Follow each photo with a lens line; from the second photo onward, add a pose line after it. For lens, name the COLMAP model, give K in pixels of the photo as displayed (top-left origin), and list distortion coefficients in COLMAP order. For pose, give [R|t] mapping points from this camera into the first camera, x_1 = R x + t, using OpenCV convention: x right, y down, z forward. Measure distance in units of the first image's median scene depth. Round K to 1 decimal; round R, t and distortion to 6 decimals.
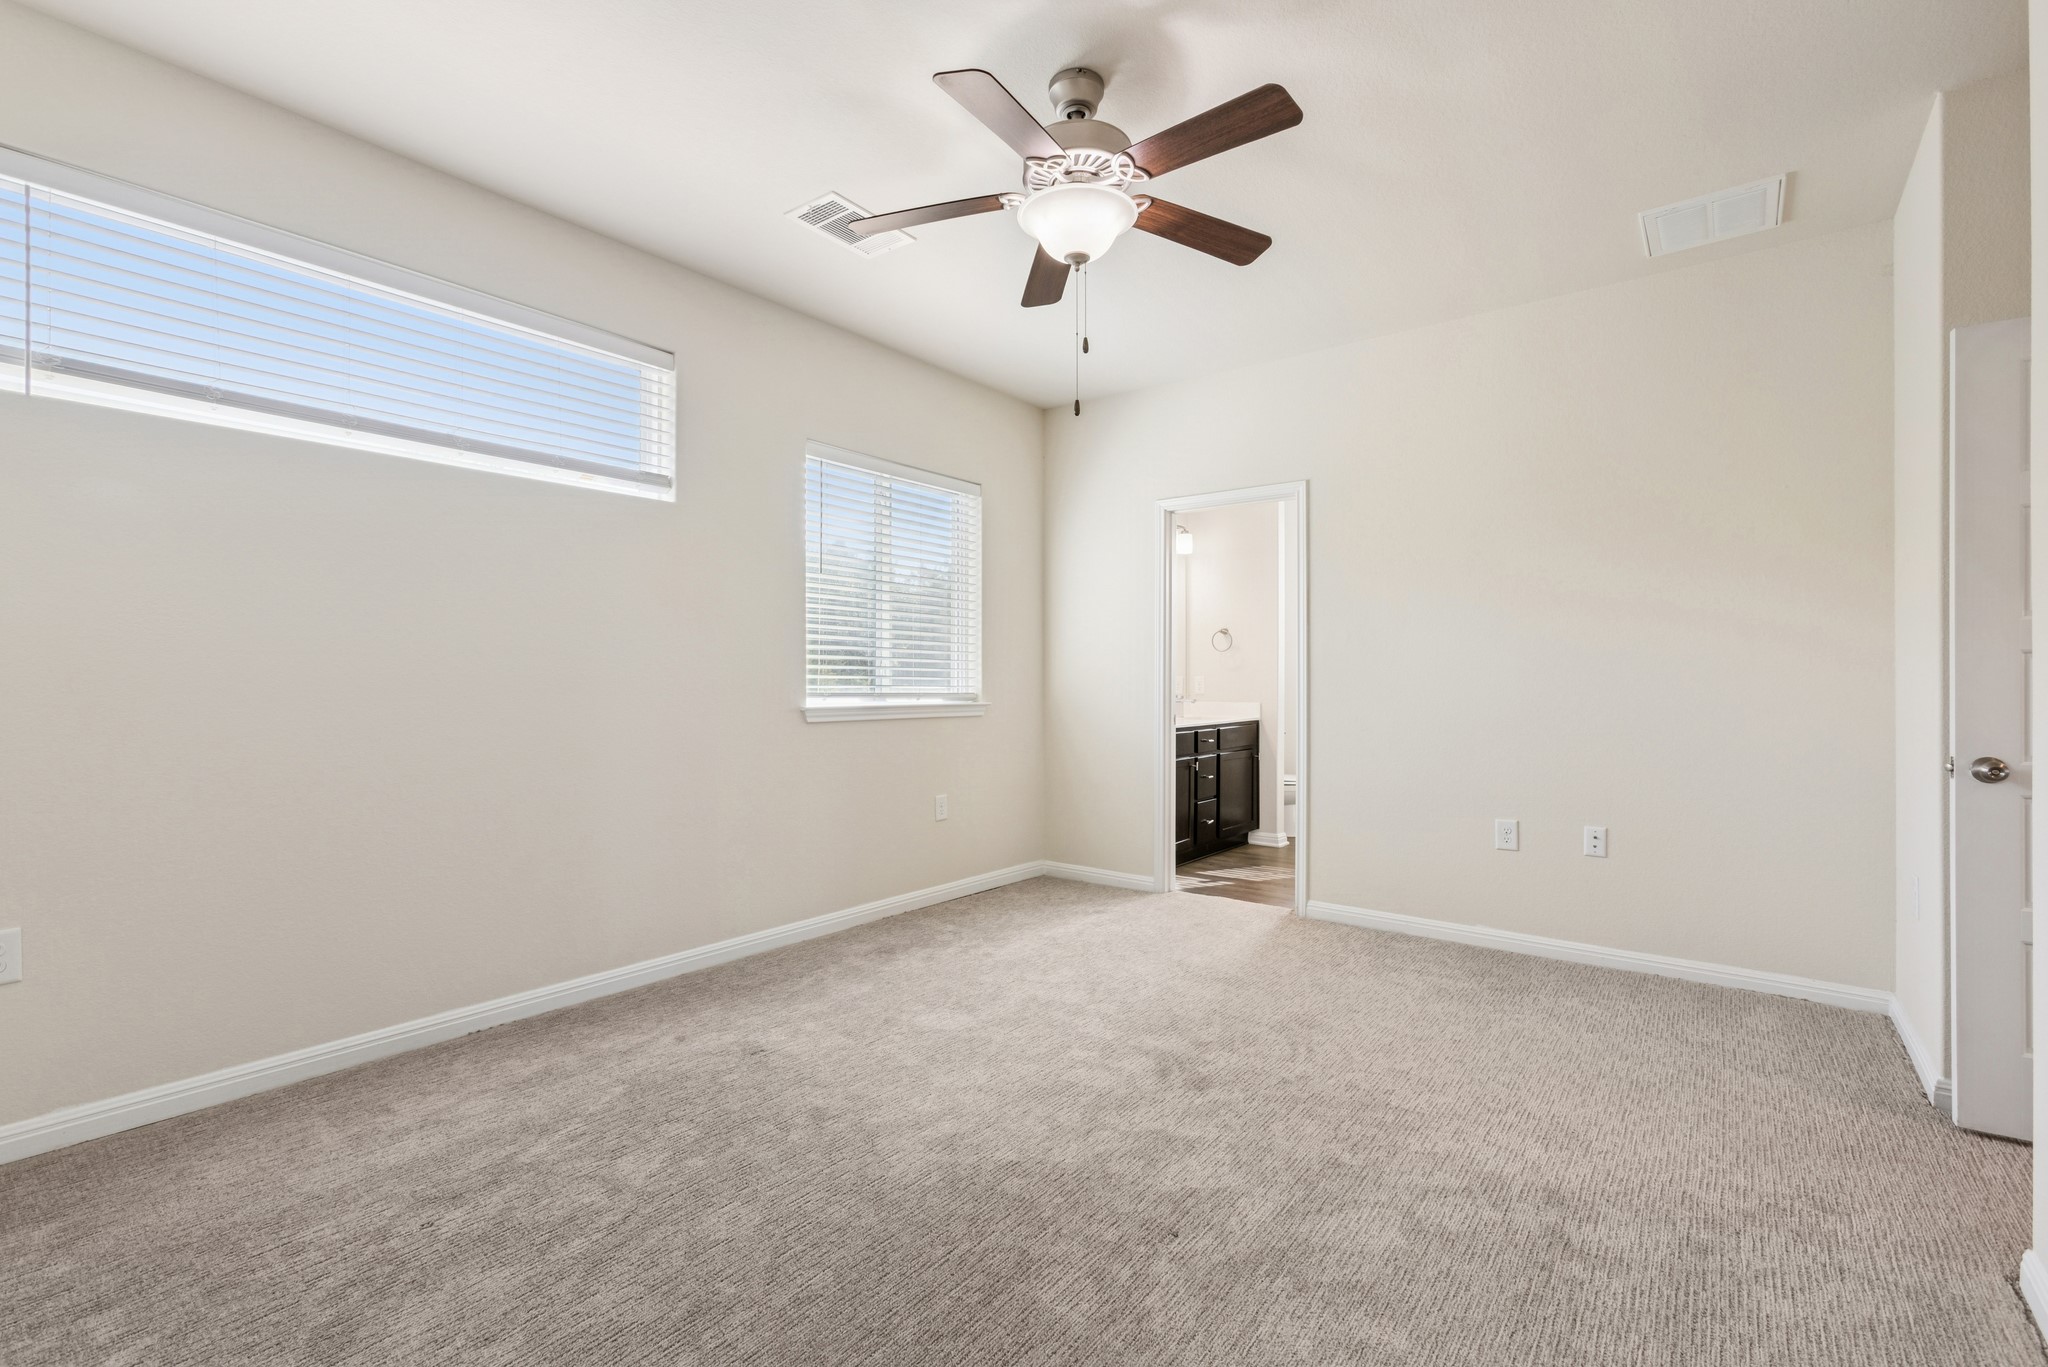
lens RADIAL K [[914.1, 0, 1012.6], [0, 914.1, 675.8], [0, 0, 1]] dist [0.000764, 0.000313]
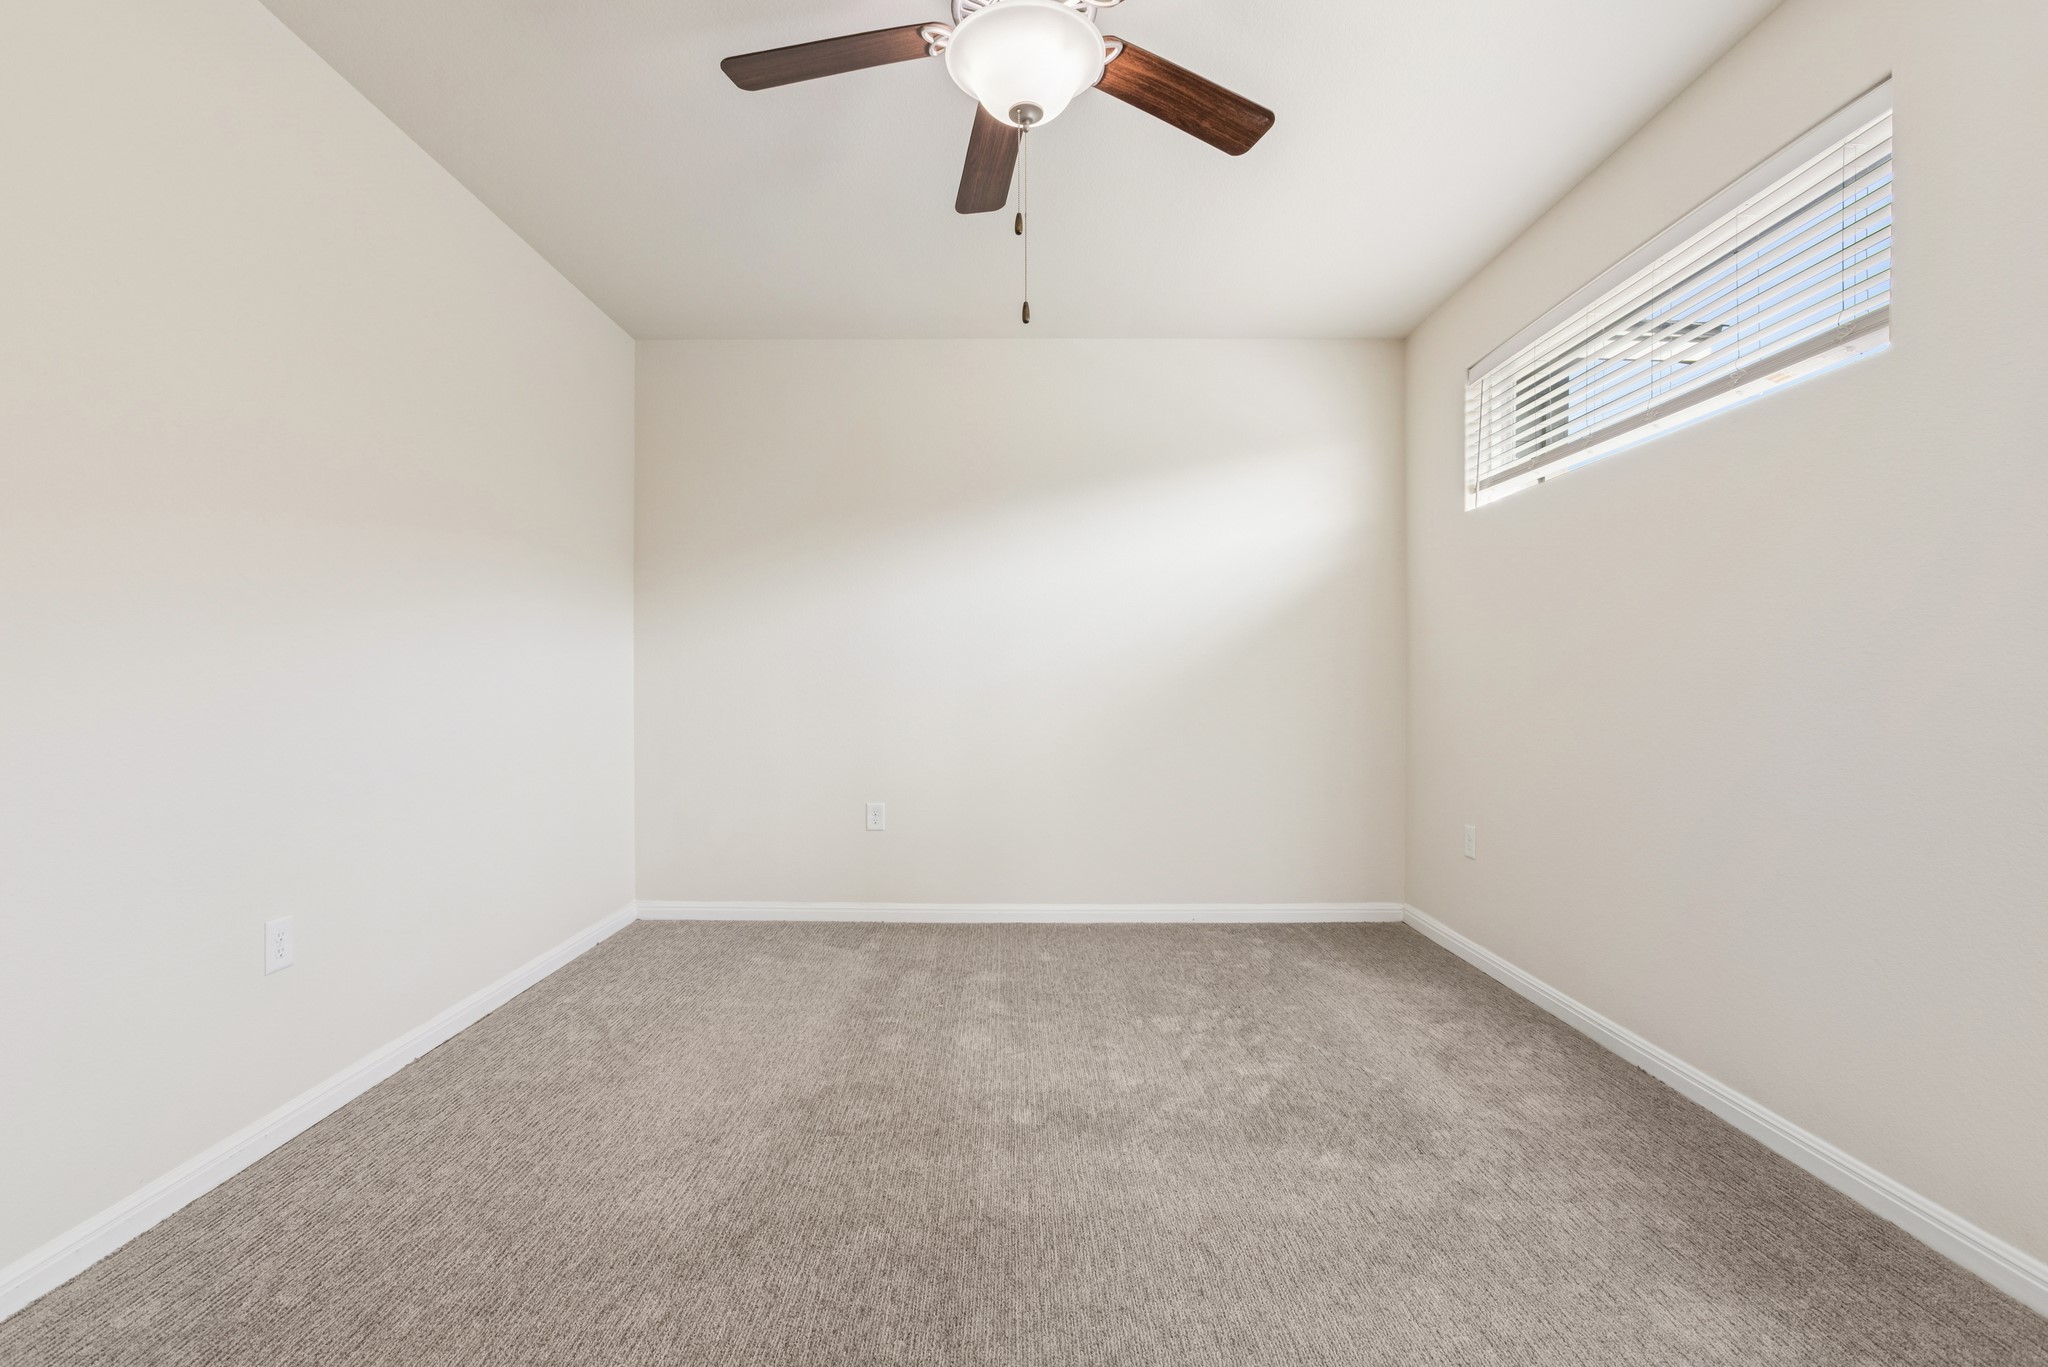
lens RADIAL K [[914.1, 0, 1012.6], [0, 914.1, 675.8], [0, 0, 1]] dist [0.000764, 0.000313]
pose [[-0.786154, -0.000006, -0.618030, 0.519444], [0.010795, 0.999847, -0.013741, 0.008955], [0.617936, -0.017474, -0.786034, 1.514788]]
